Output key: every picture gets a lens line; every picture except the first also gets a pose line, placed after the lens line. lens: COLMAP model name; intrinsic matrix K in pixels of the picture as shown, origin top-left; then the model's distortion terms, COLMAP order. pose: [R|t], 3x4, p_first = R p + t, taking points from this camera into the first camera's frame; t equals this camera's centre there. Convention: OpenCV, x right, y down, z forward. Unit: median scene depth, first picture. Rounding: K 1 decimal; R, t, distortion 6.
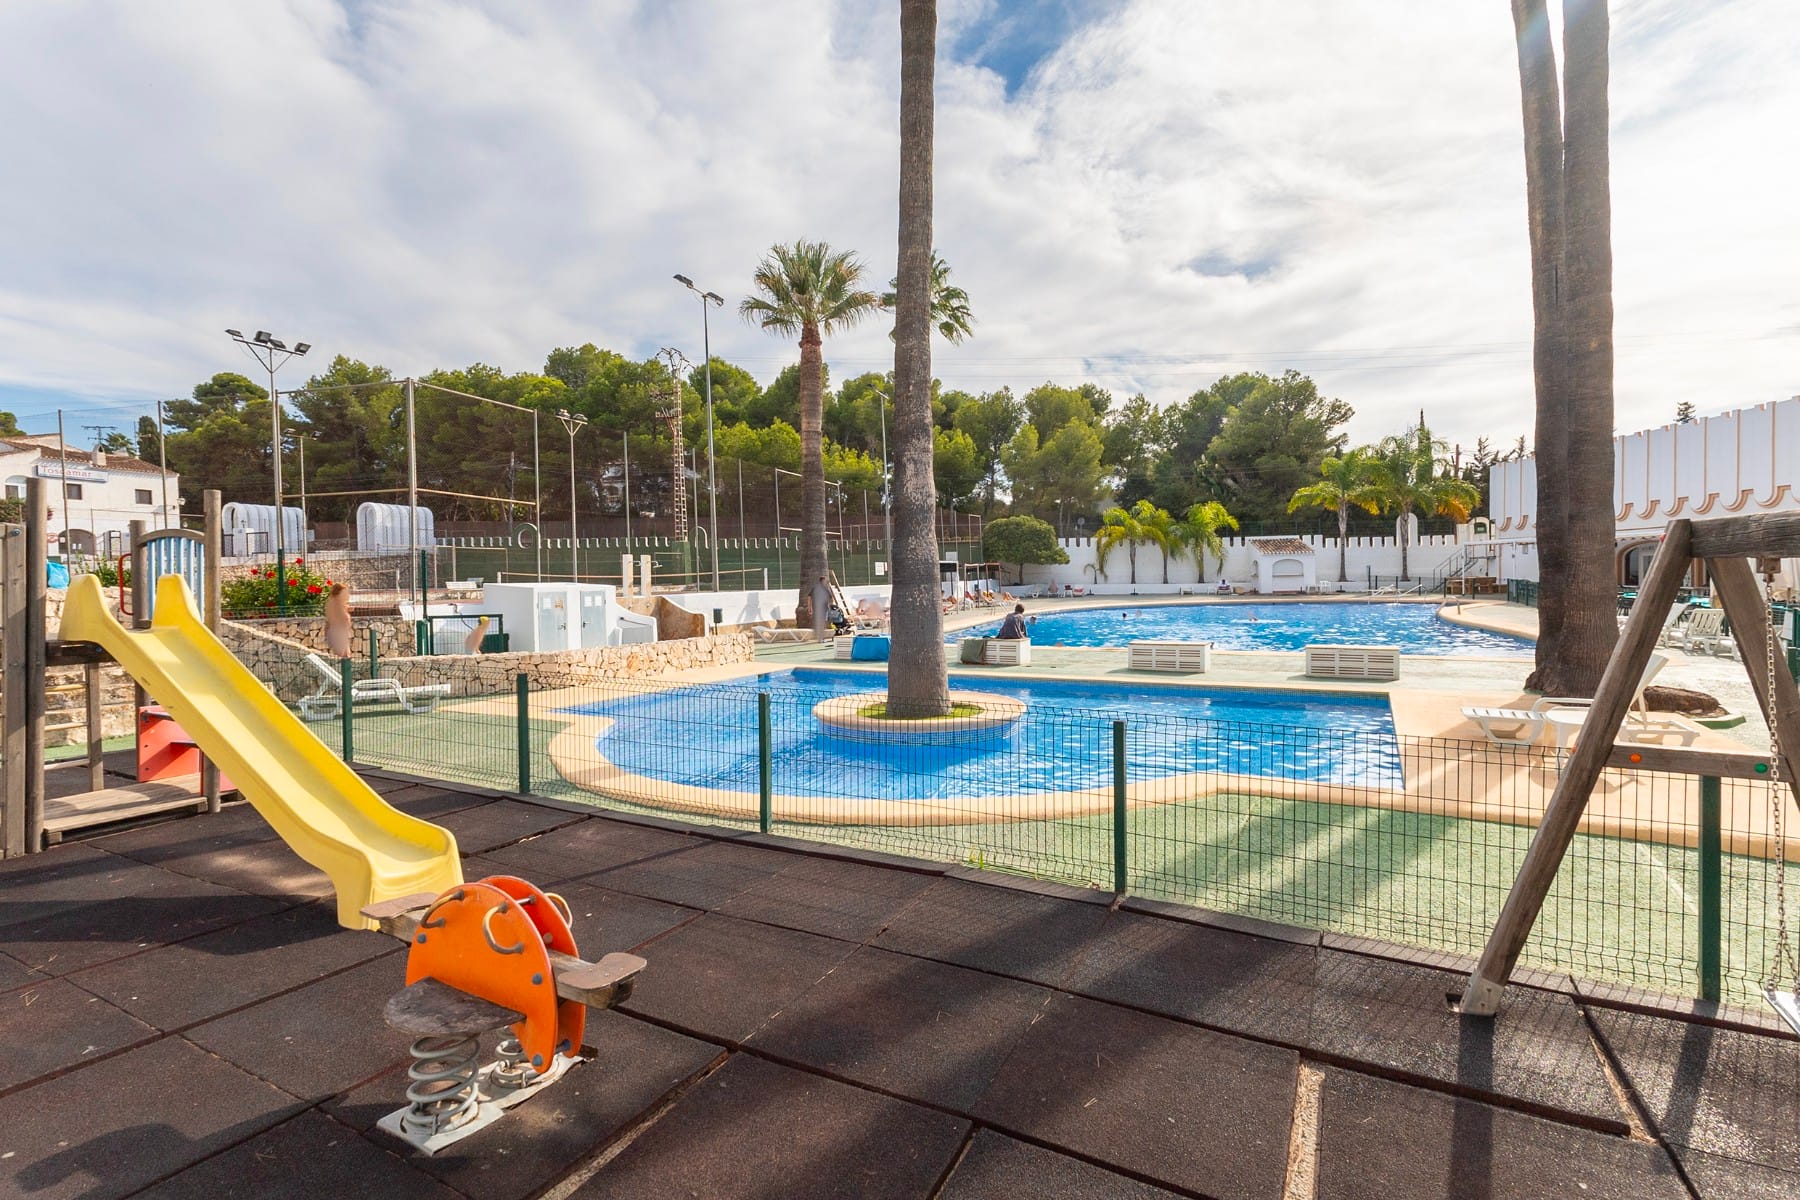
lens RADIAL K [[843.2, 0, 899.7], [0, 843.2, 573.6], [0, 0, 1]] dist [0.000256, -0.000430]
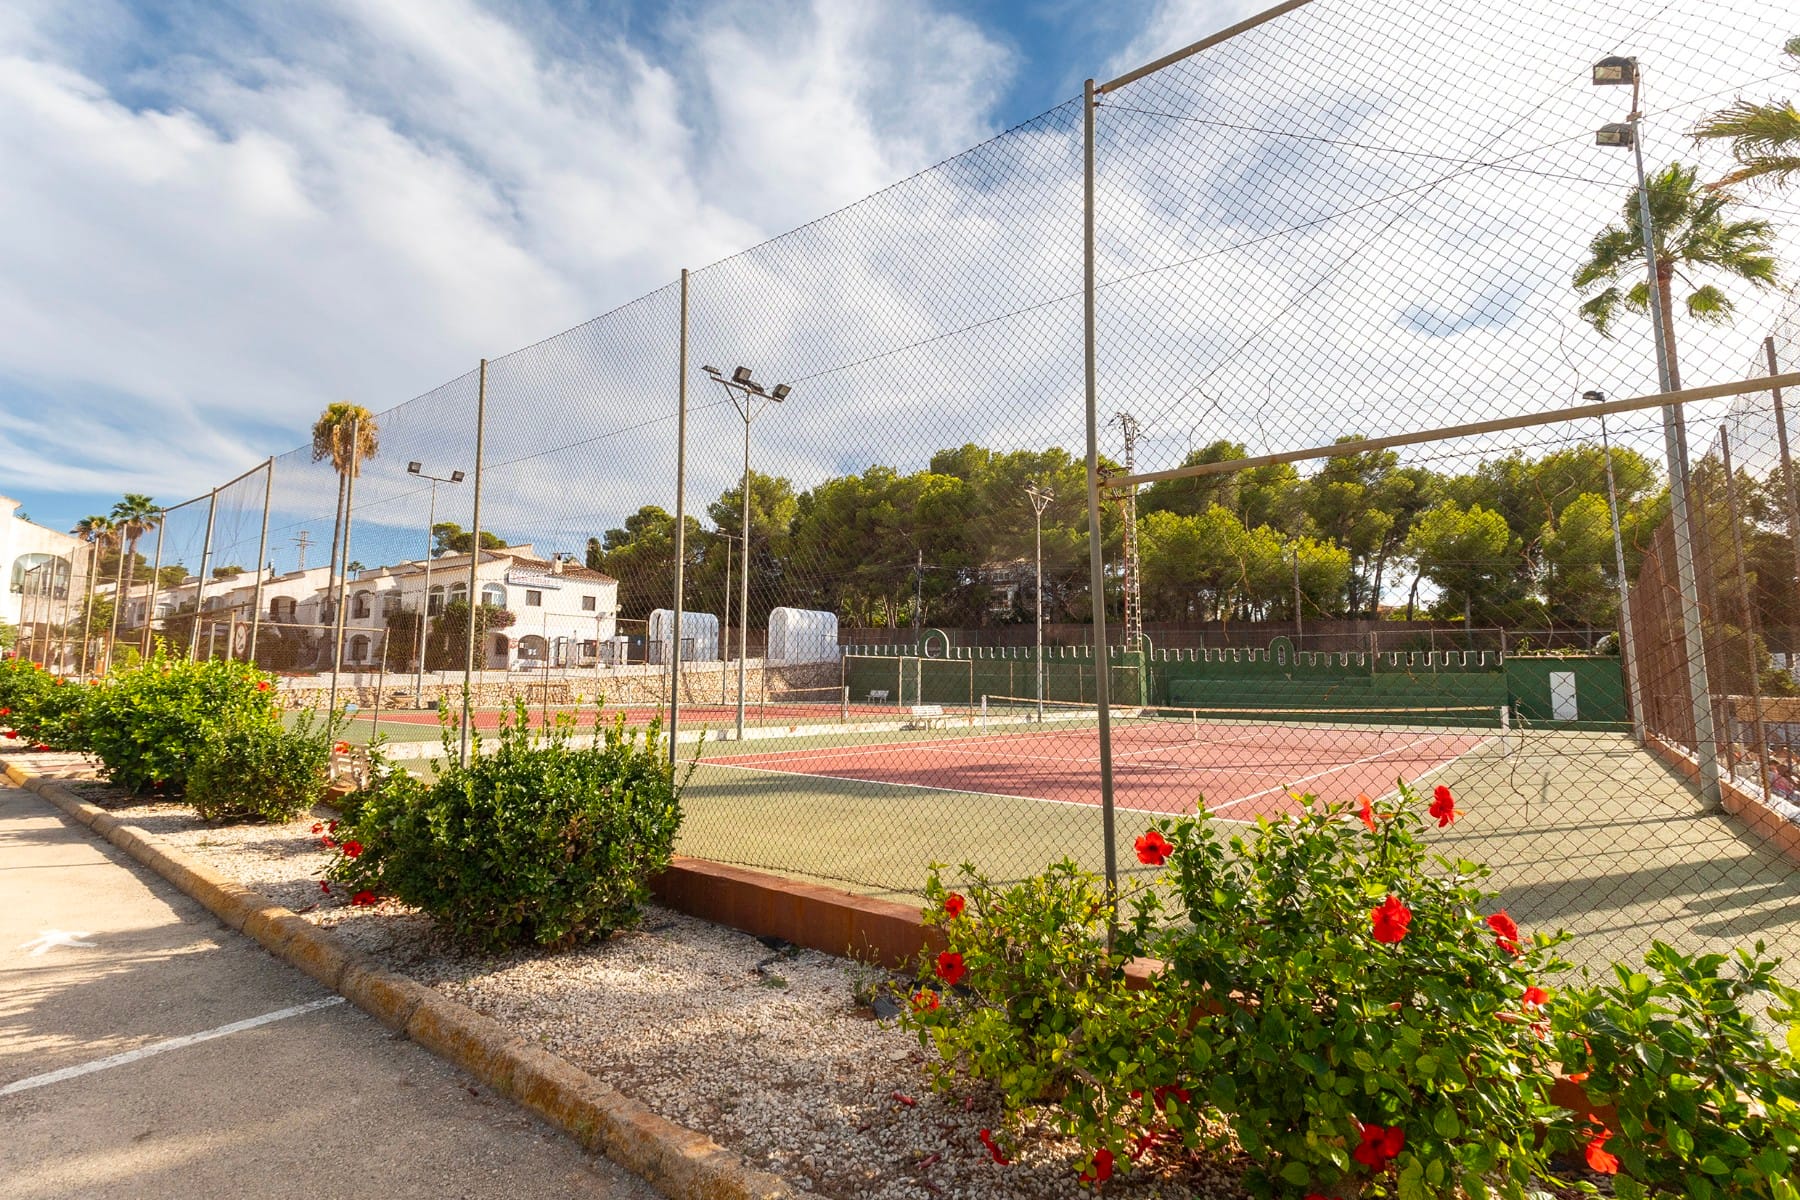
lens RADIAL K [[798.1, 0, 896.0], [0, 798.1, 558.1], [0, 0, 1]] dist [-0.000237, -0.000139]
pose [[0.937484, -0.032660, -0.346493, -0.218138], [-0.020730, 0.988579, -0.149268, -0.009216], [0.347411, 0.147119, 0.926100, 0.233797]]
